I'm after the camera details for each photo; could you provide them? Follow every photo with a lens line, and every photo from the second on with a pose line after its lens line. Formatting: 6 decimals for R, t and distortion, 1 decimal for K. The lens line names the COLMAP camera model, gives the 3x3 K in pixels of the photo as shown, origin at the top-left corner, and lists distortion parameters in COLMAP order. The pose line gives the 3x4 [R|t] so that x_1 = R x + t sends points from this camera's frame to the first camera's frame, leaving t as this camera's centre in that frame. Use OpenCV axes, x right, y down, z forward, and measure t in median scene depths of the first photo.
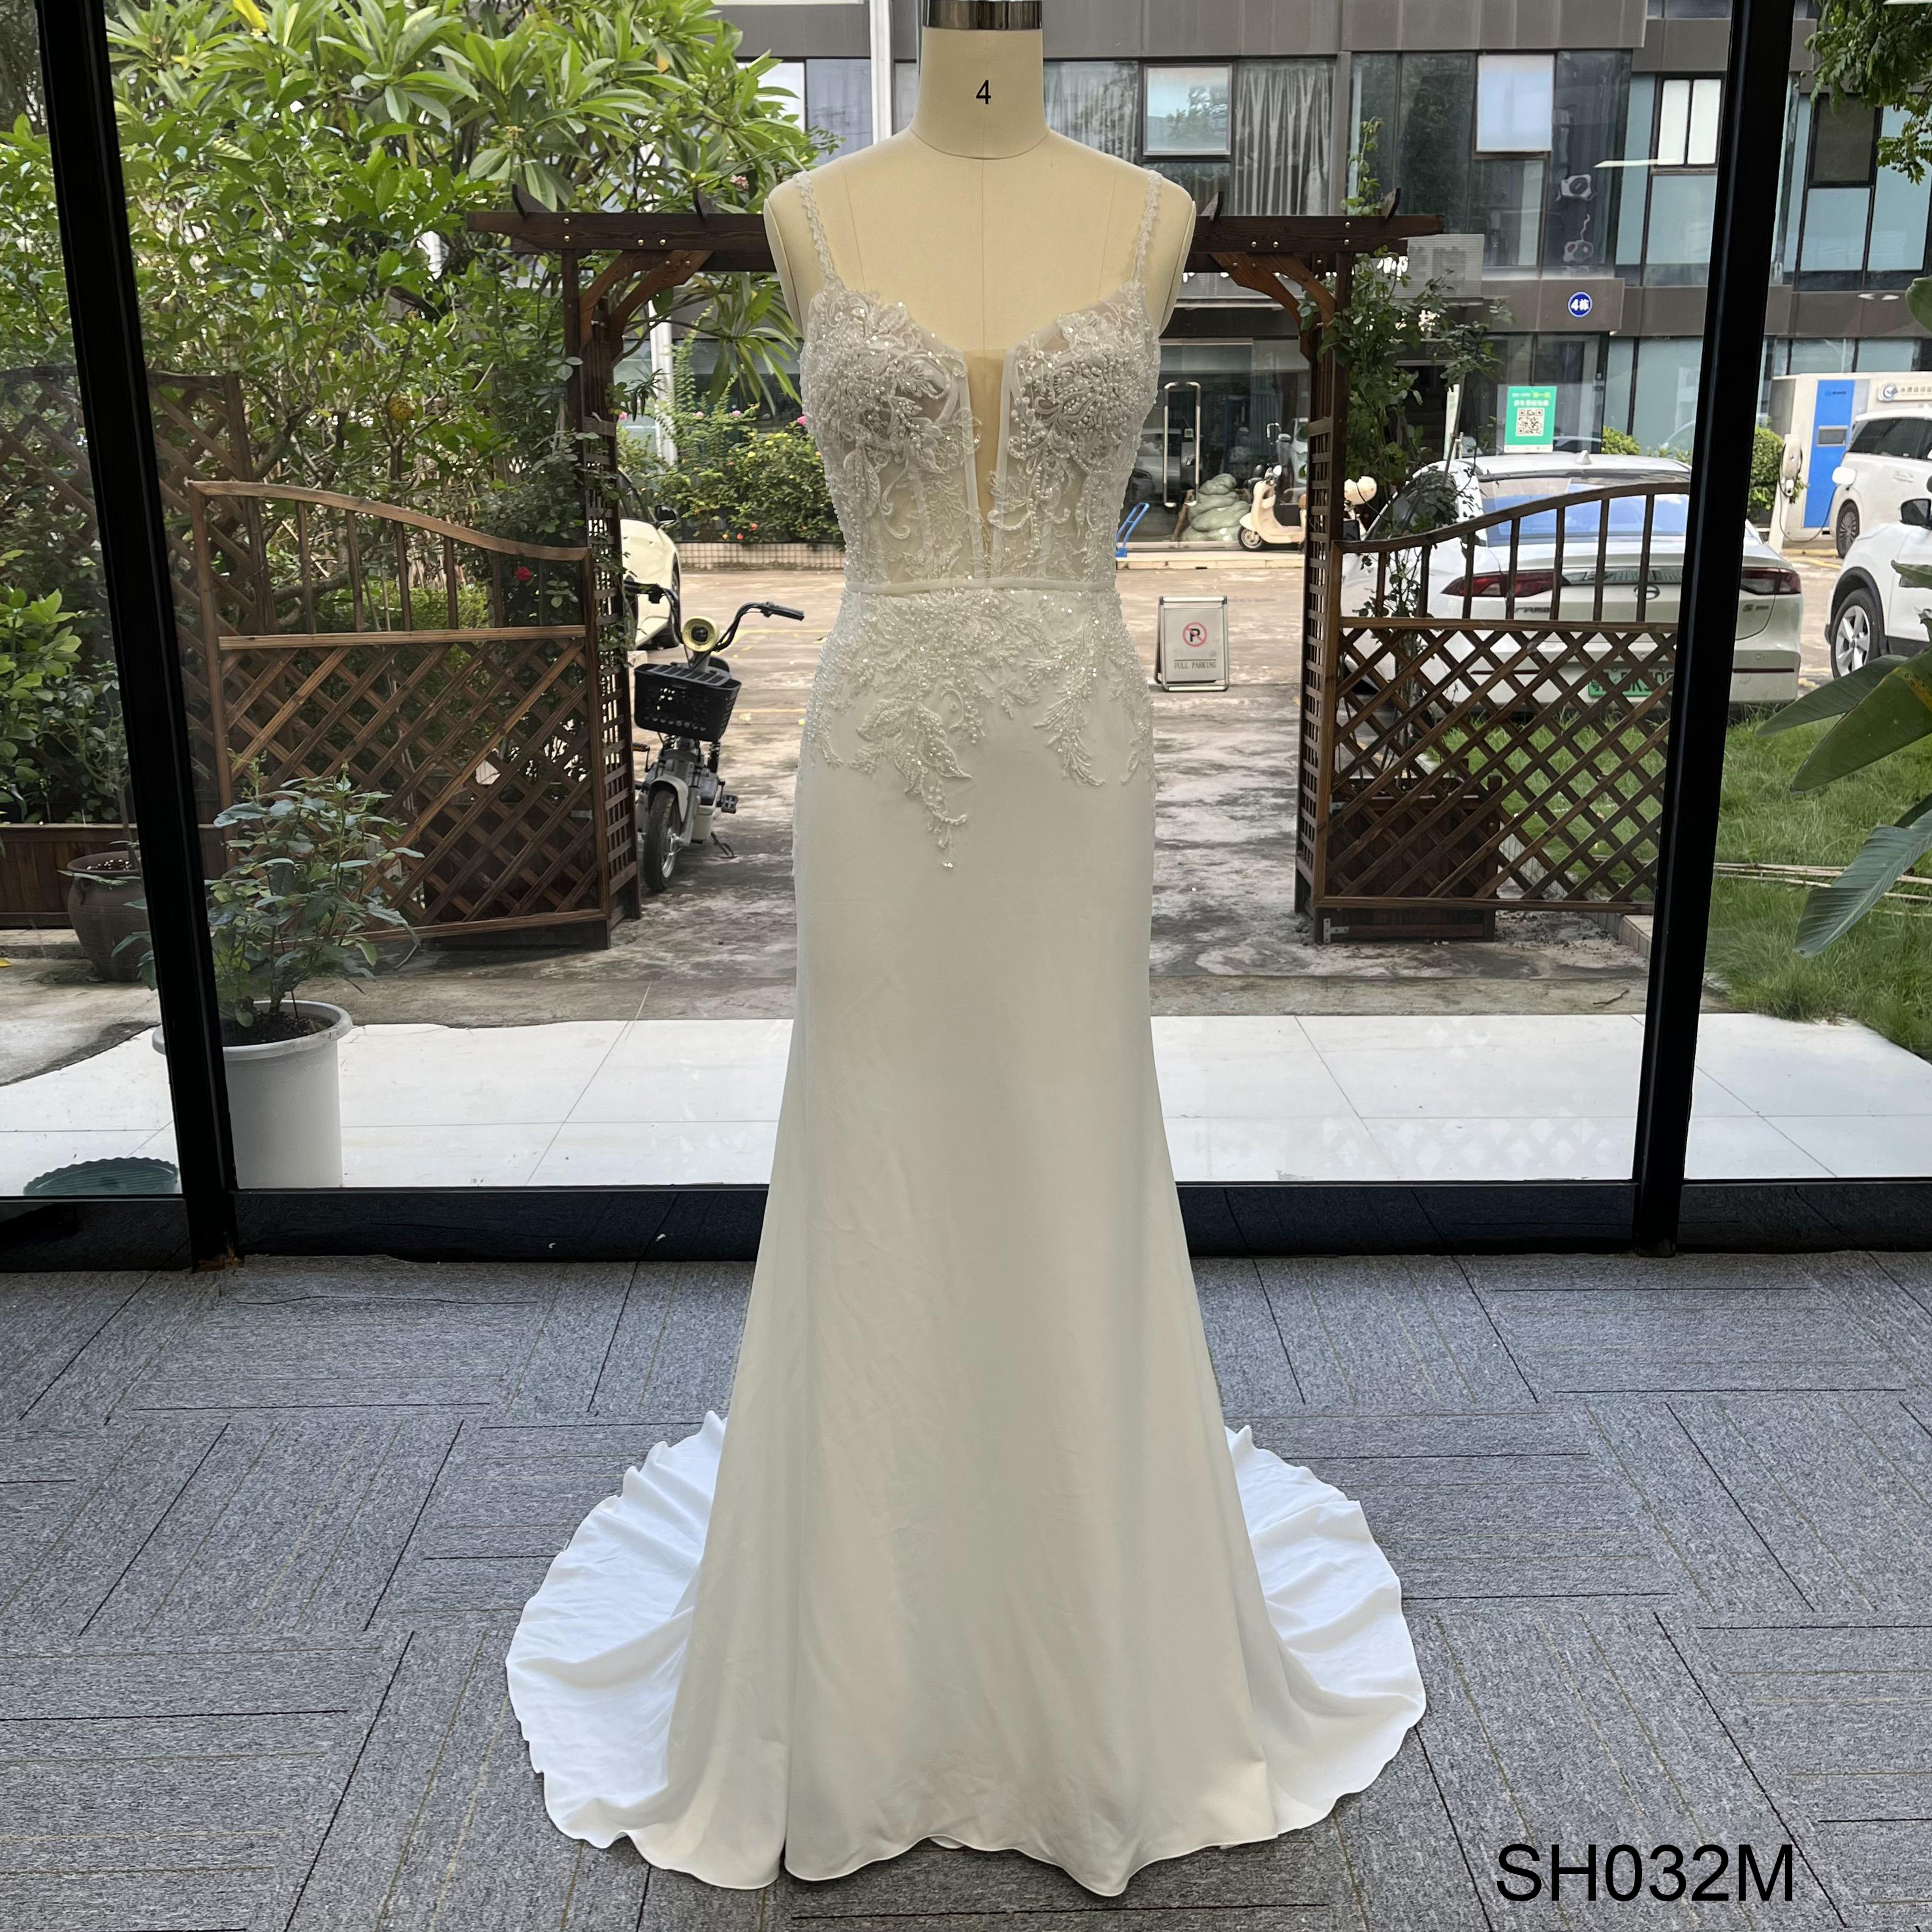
lens RADIAL K [[2016.2, 0, 985.2], [0, 2016.2, 973.4], [0, 0, 1]] dist [0.094285, -0.167813]
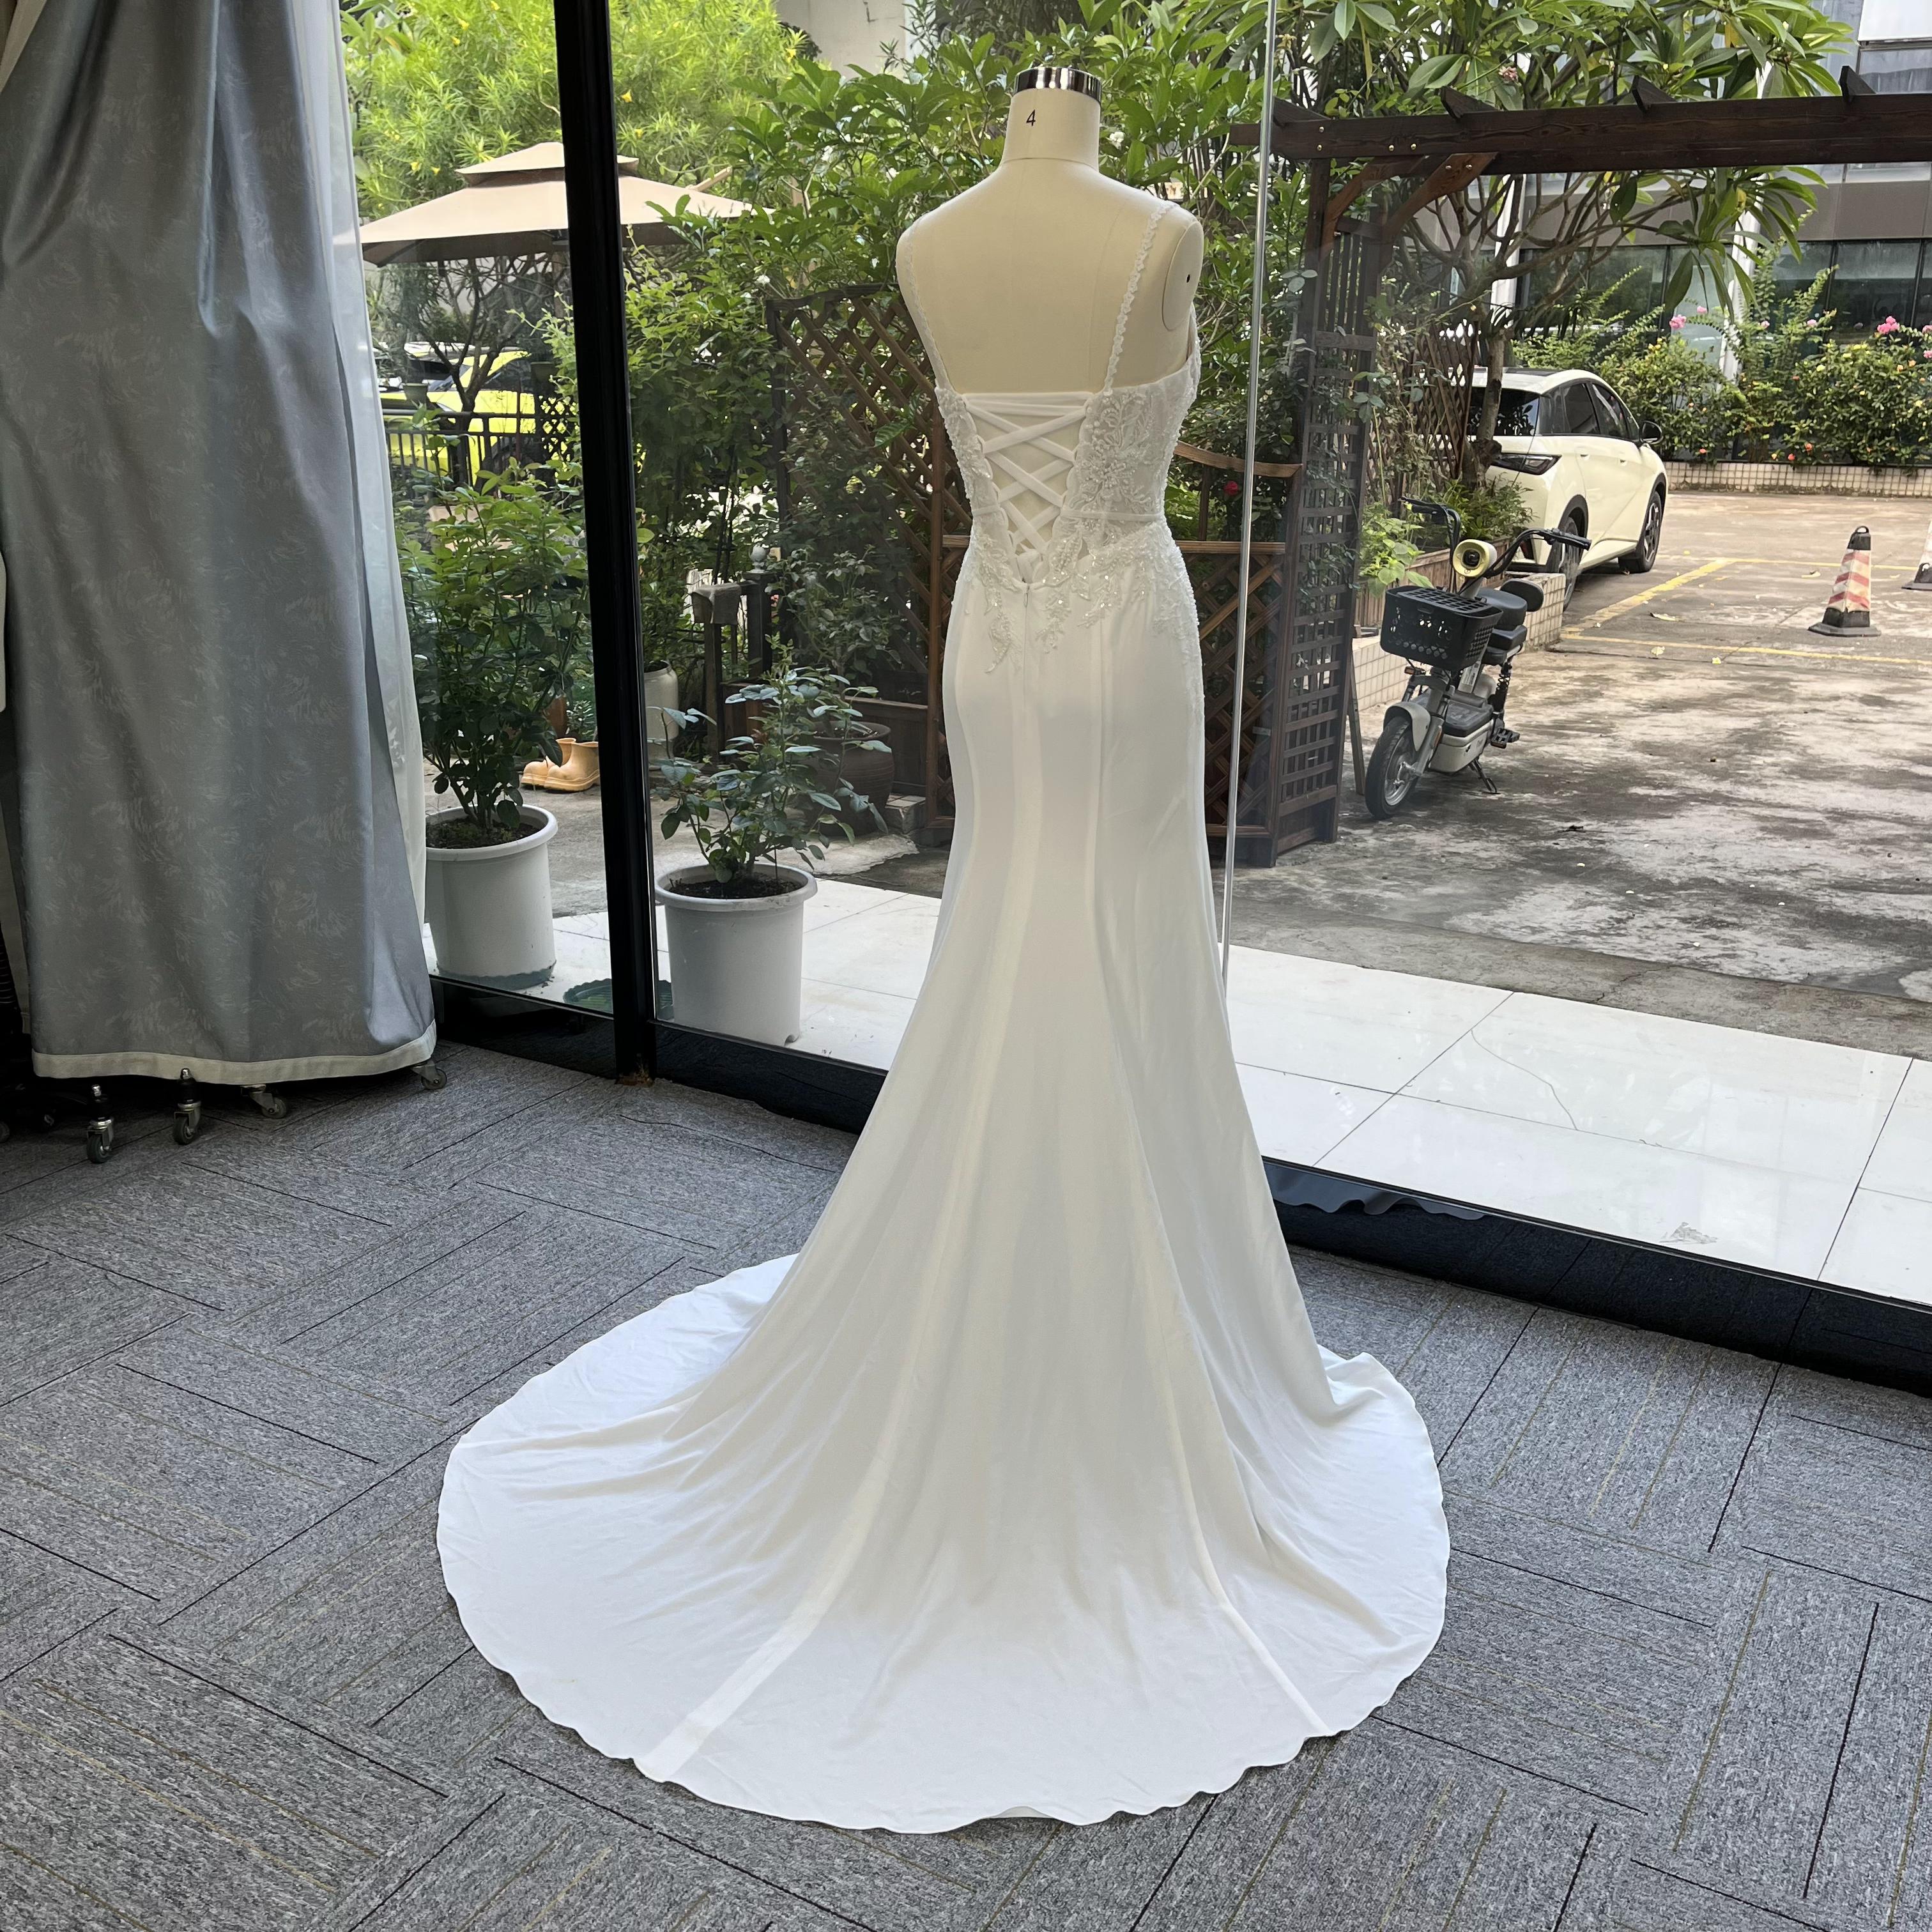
lens RADIAL K [[1972.8, 0, 950.8], [0, 1972.8, 980.0], [0, 0, 1]] dist [0.041150, -0.023982]
pose [[0.849490, 0.170669, -0.499239, 0.182980], [-0.145124, 0.985321, 0.089903, -0.022580], [0.507254, -0.003921, 0.861788, 0.072647]]
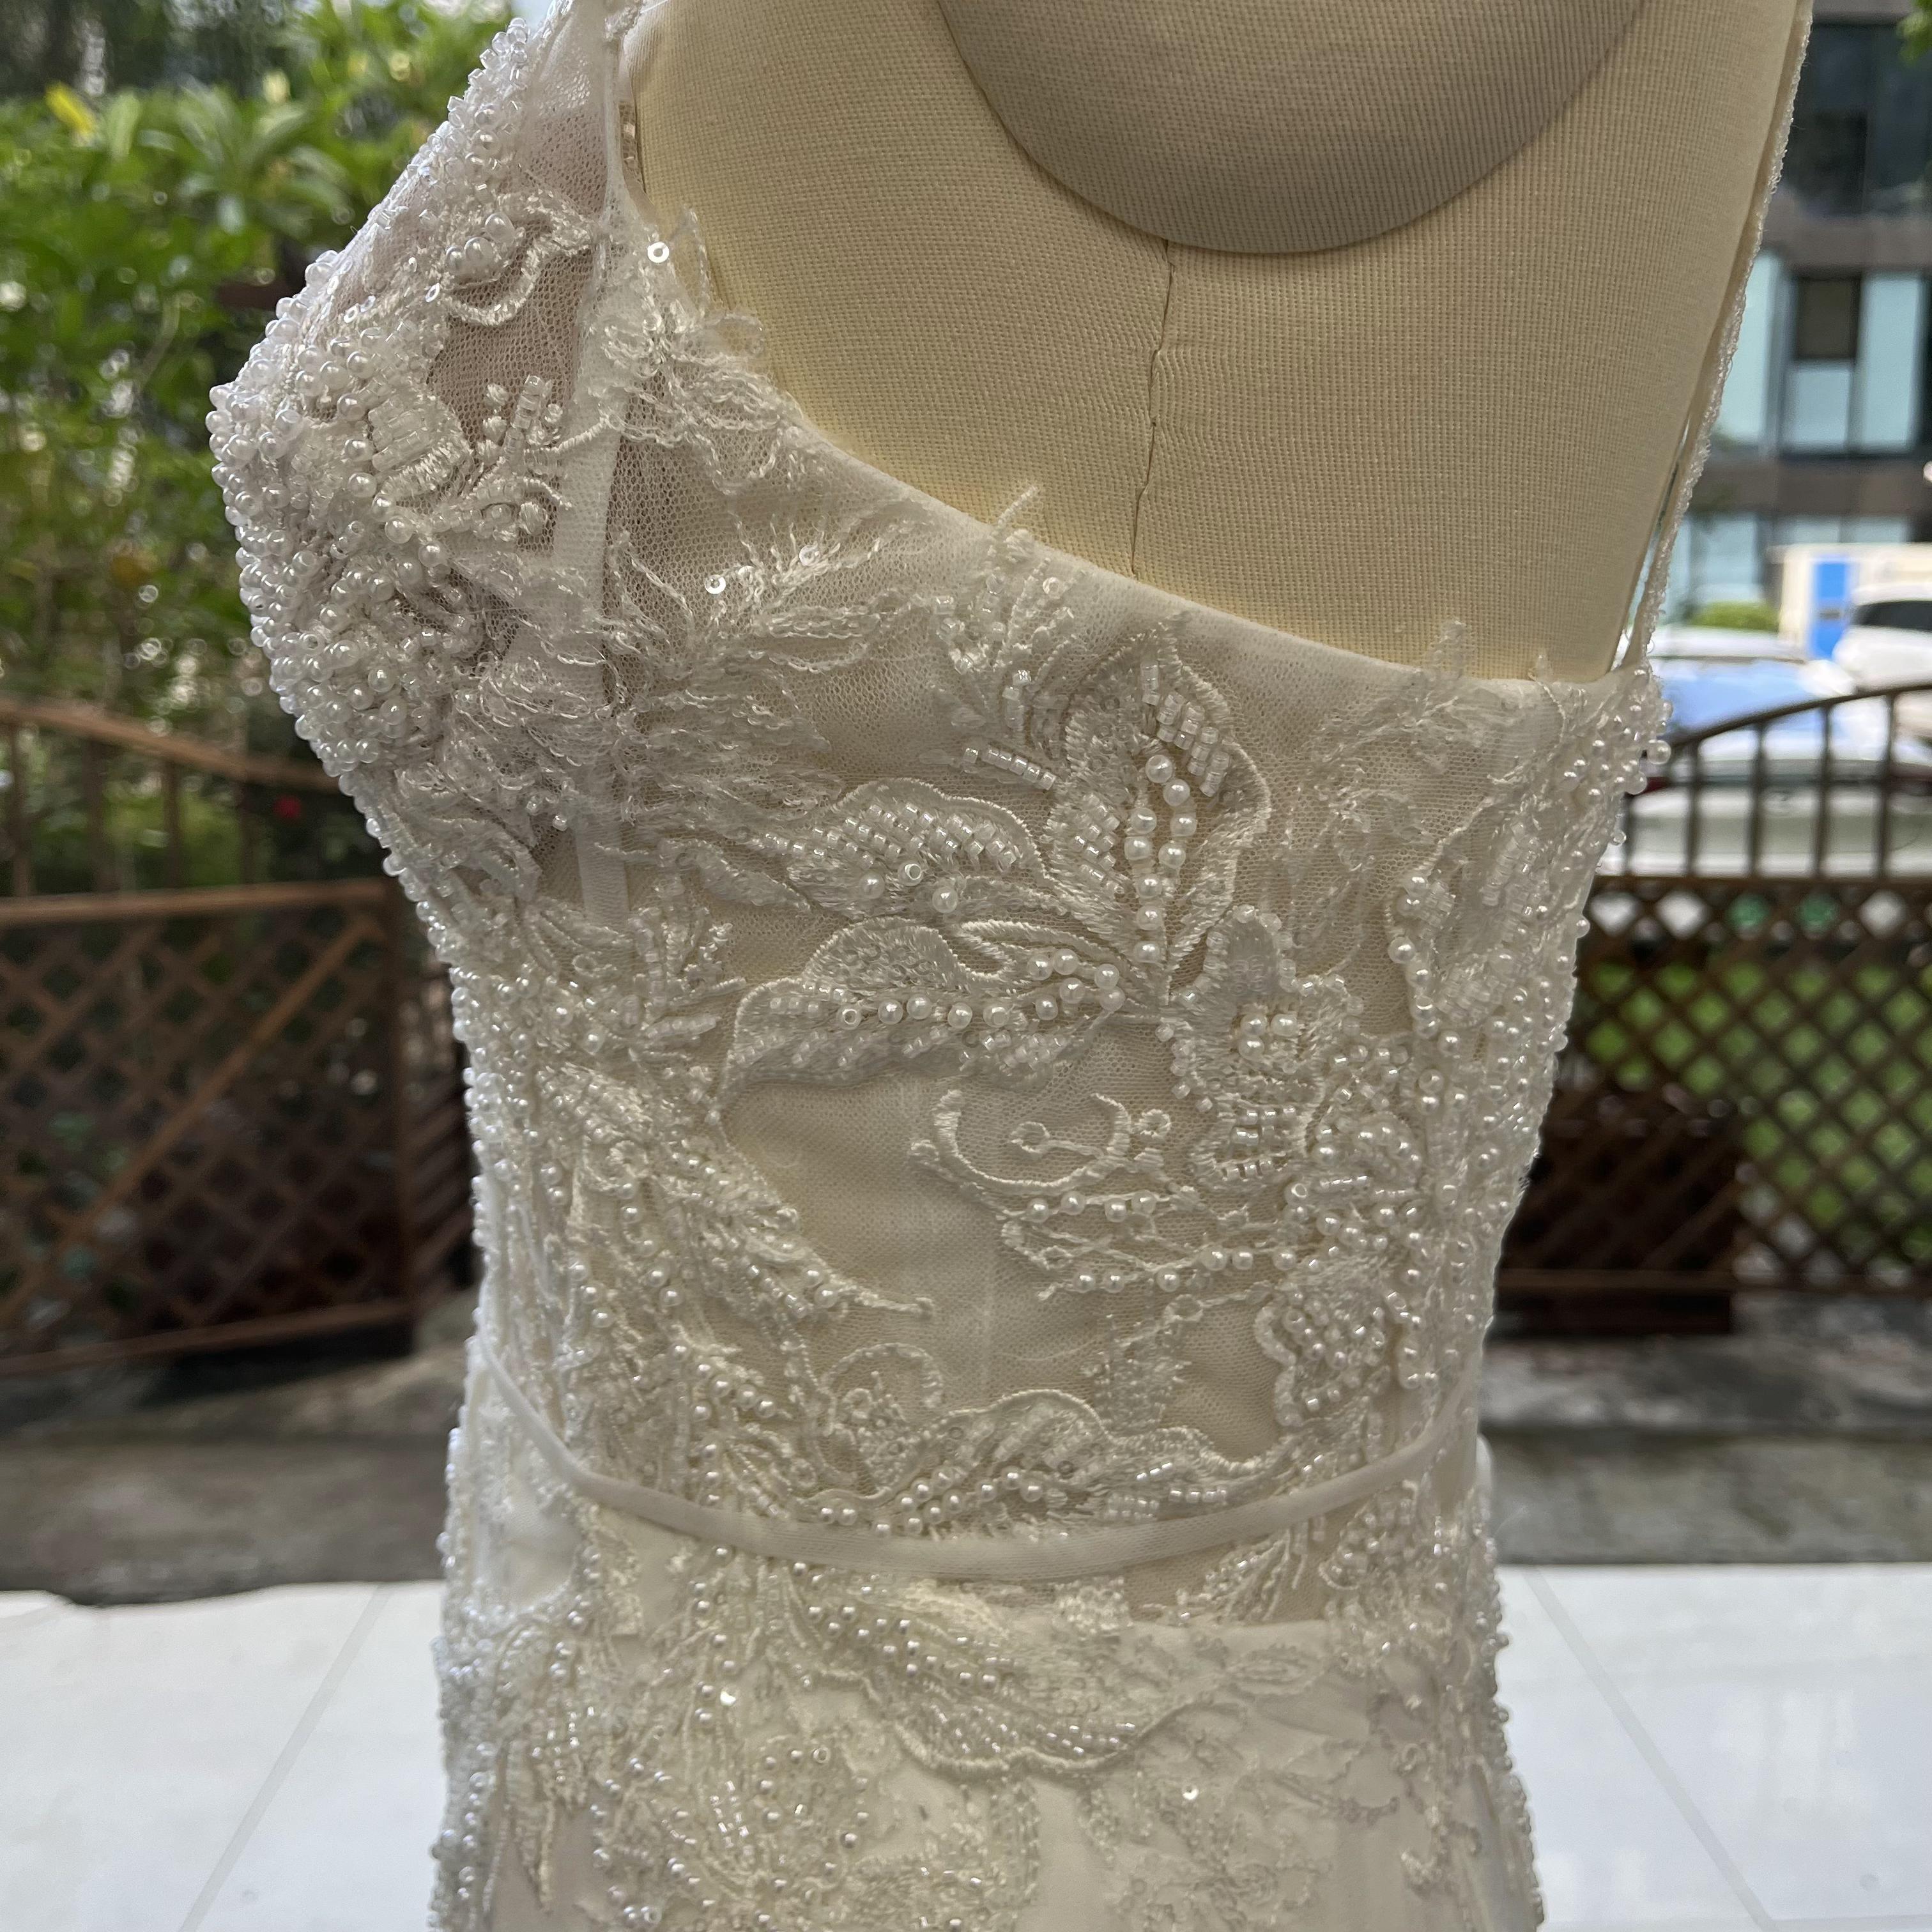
lens RADIAL K [[2000.4, 0, 965.6], [0, 2000.4, 953.7], [0, 0, 1]] dist [0.014095, 0.013568]
pose [[0.999928, -0.000699, 0.011948, -0.013588], [0.001763, 0.996011, -0.089212, -0.087462], [-0.011838, 0.089227, 0.995941, 0.337792]]
